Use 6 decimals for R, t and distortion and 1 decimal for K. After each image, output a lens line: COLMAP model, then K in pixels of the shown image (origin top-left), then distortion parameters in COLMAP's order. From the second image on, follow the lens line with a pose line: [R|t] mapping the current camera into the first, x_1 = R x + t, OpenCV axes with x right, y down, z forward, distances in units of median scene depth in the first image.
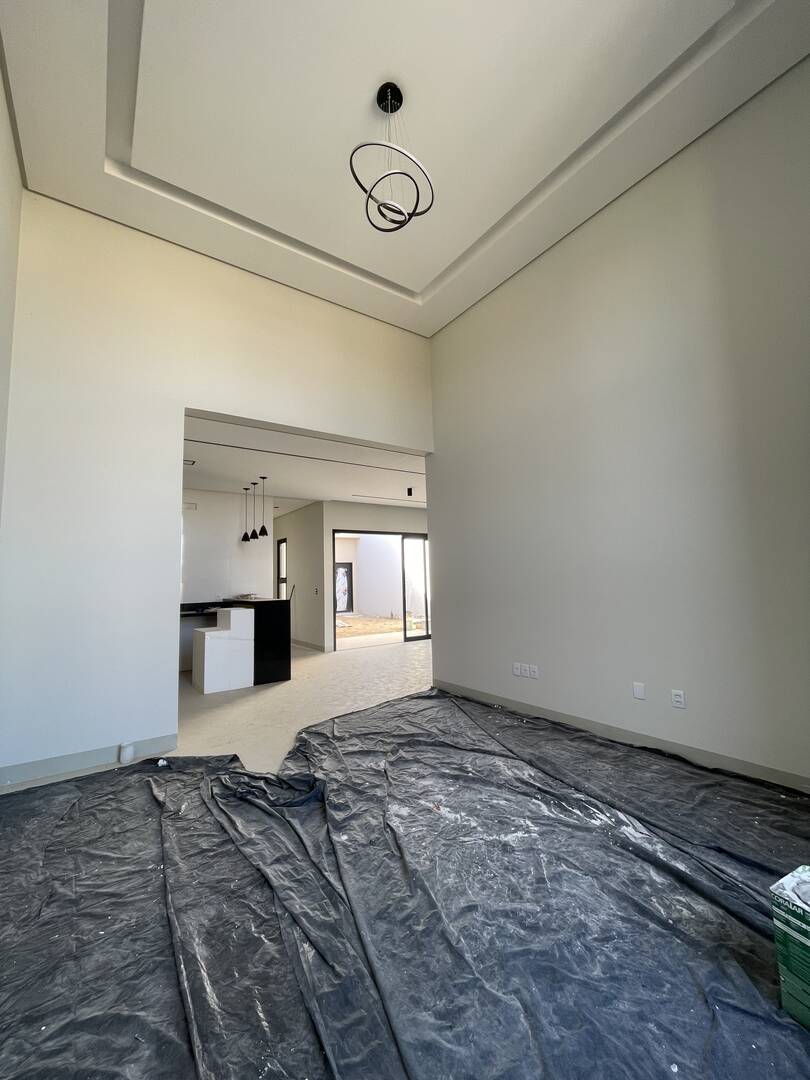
lens RADIAL K [[436.5, 0, 408.0], [0, 436.5, 537.5], [0, 0, 1]] dist [-0.002626, 0.000315]
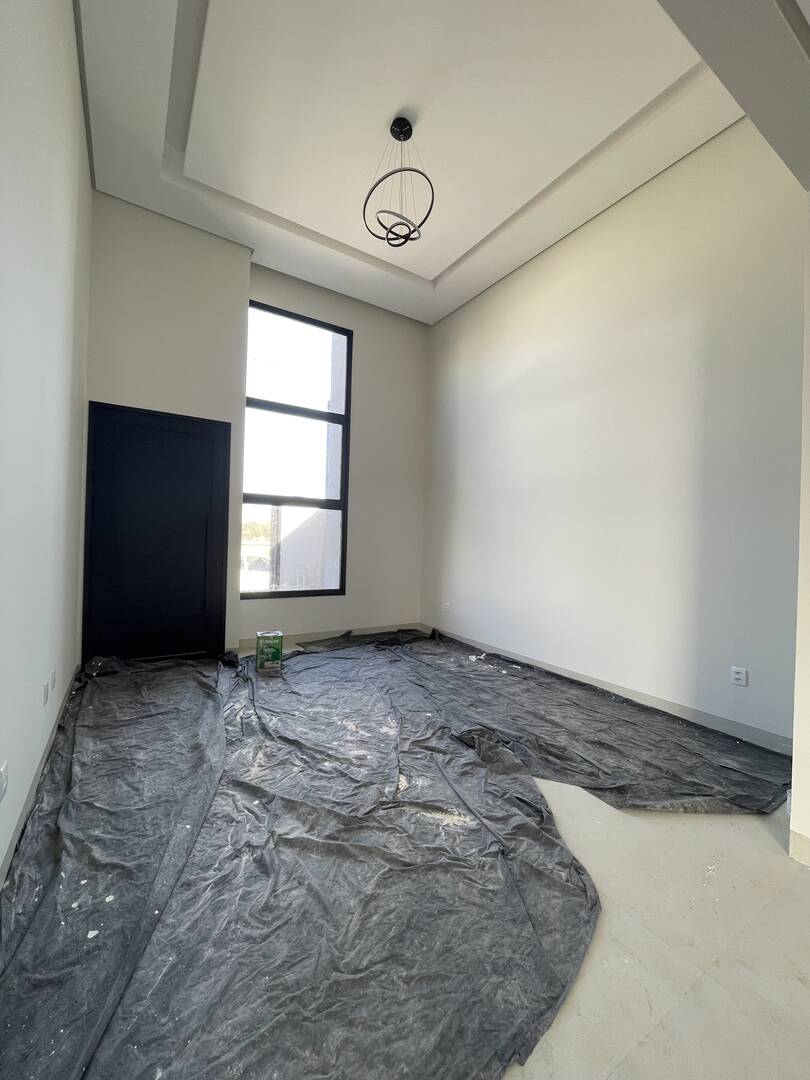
lens RADIAL K [[436.5, 0, 408.0], [0, 436.5, 537.5], [0, 0, 1]] dist [-0.002626, 0.000315]
pose [[-0.998645, -0.002486, 0.051982, -0.129424], [-0.007336, 0.995609, -0.093325, 0.199080], [-0.051522, -0.093580, -0.994278, 2.153235]]
